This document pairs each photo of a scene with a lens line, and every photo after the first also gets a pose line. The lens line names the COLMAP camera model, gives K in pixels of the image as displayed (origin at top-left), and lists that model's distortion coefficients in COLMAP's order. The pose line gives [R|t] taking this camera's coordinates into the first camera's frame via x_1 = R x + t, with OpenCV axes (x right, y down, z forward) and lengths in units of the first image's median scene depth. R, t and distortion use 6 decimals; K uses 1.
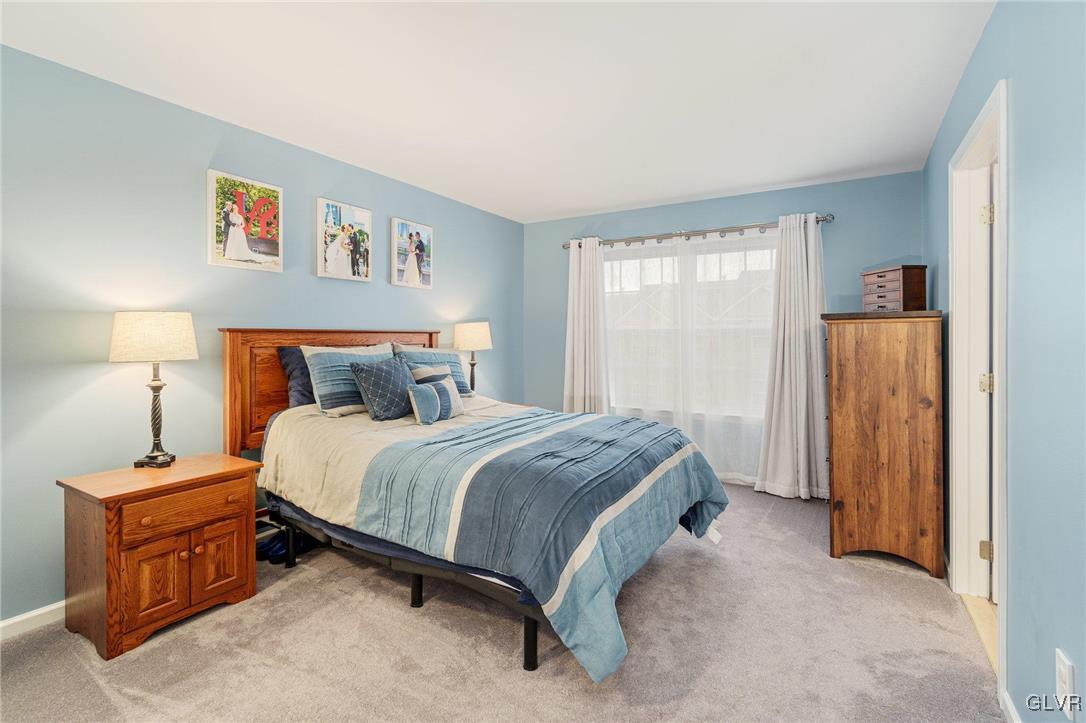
lens RADIAL K [[497.8, 0, 541.0], [0, 497.8, 335.5], [0, 0, 1]] dist [-0.009290, 0.002926]
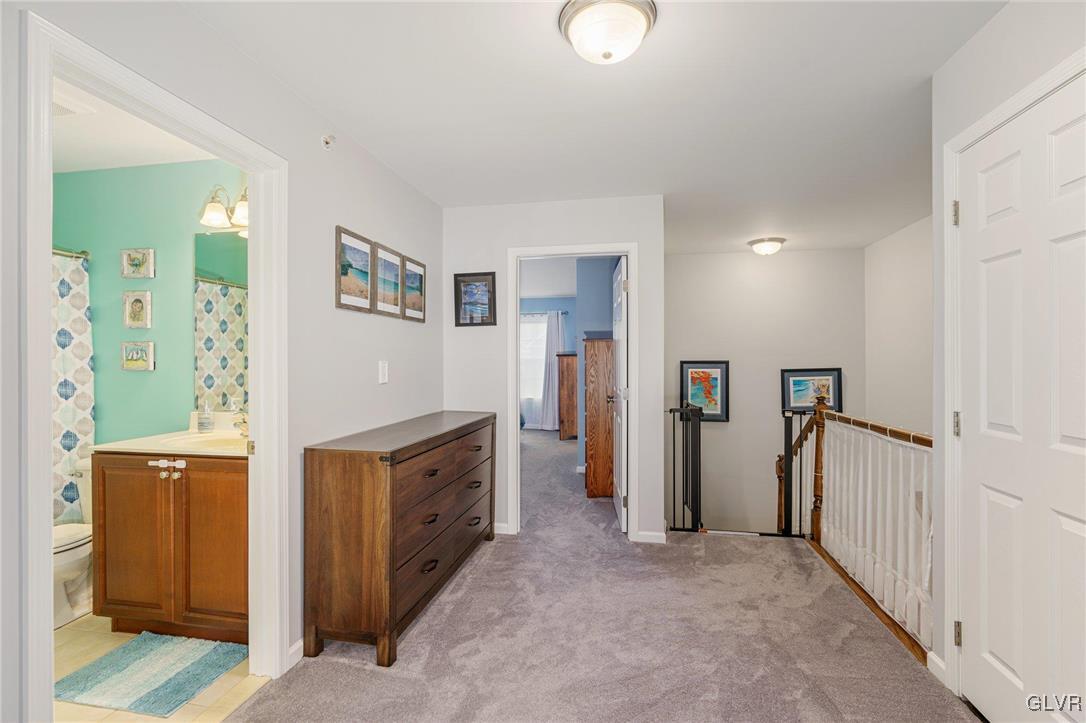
lens RADIAL K [[497.8, 0, 540.1], [0, 497.8, 365.5], [0, 0, 1]] dist [-0.009290, 0.002926]
pose [[0.936768, -0.004400, 0.349924, -0.489665], [0.002591, 0.999981, 0.005637, 0.004812], [-0.349943, -0.004374, 0.936761, -1.557830]]
